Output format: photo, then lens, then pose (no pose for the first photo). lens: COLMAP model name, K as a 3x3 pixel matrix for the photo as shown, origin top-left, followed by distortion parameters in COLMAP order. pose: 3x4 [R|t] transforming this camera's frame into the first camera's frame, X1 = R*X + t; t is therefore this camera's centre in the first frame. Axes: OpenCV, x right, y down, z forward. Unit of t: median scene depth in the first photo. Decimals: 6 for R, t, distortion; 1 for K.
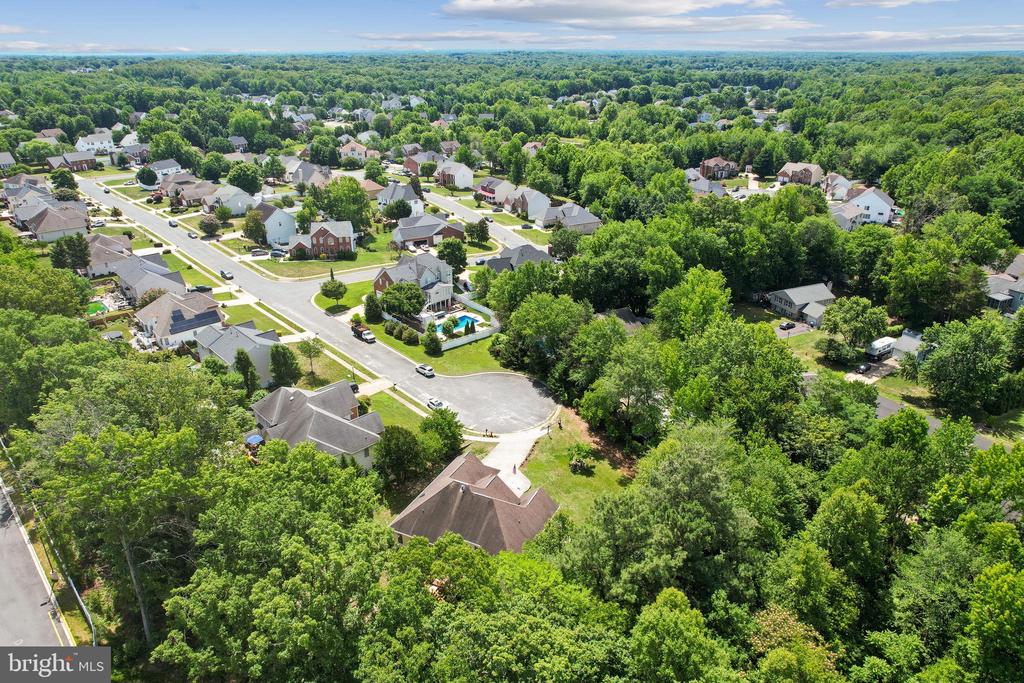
lens RADIAL K [[662.8, 0, 510.0], [0, 662.8, 340.7], [0, 0, 1]] dist [-0.083867, 0.075260]
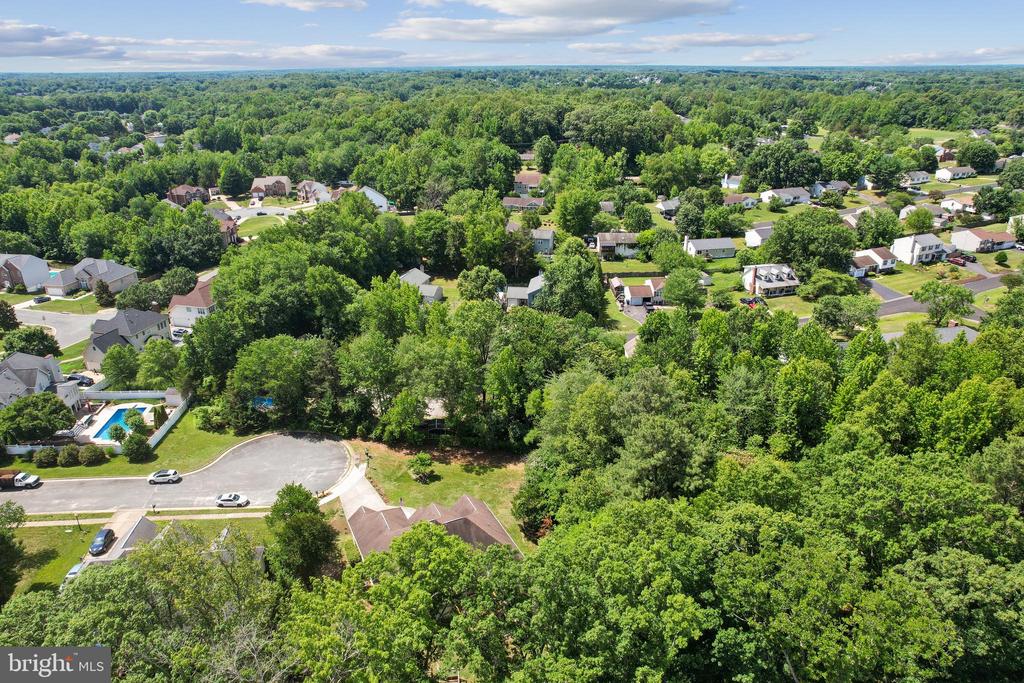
lens RADIAL K [[668.7, 0, 507.2], [0, 668.7, 342.2], [0, 0, 1]] dist [-0.084149, 0.079201]
pose [[0.617845, -0.306417, 0.724138, -0.211561], [0.326219, 0.937836, 0.118509, -0.035638], [-0.715436, 0.163007, 0.679397, 0.077528]]
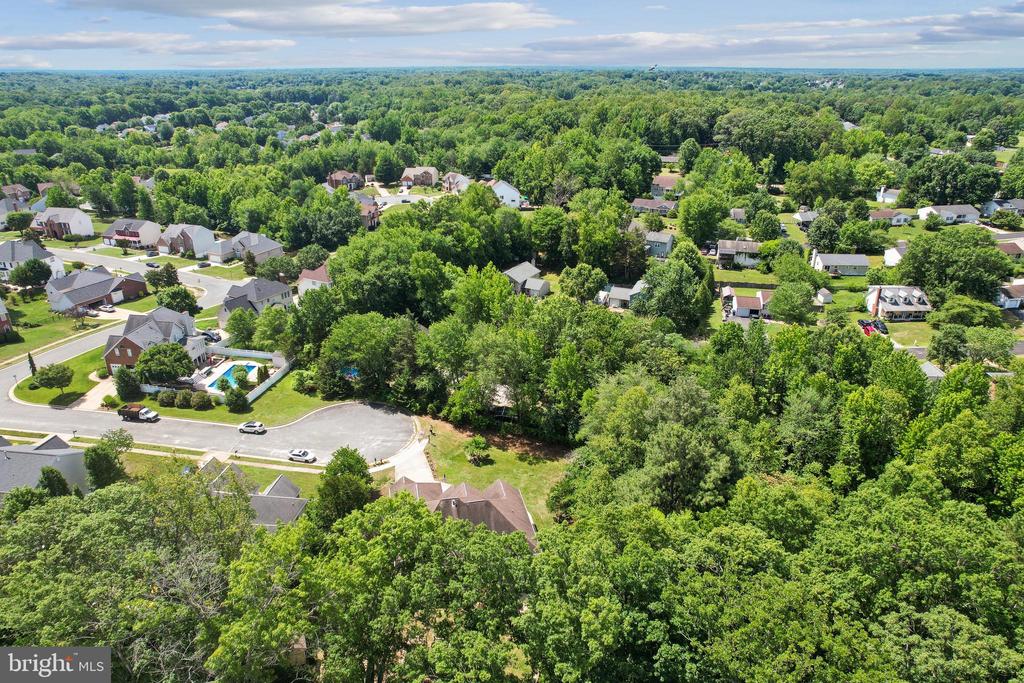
lens RADIAL K [[662.8, 0, 510.0], [0, 662.8, 340.7], [0, 0, 1]] dist [-0.083867, 0.075260]
pose [[0.788374, -0.237378, 0.567555, -0.175637], [0.250590, 0.966465, 0.056134, -0.016905], [-0.561846, 0.097969, 0.821420, 0.036749]]
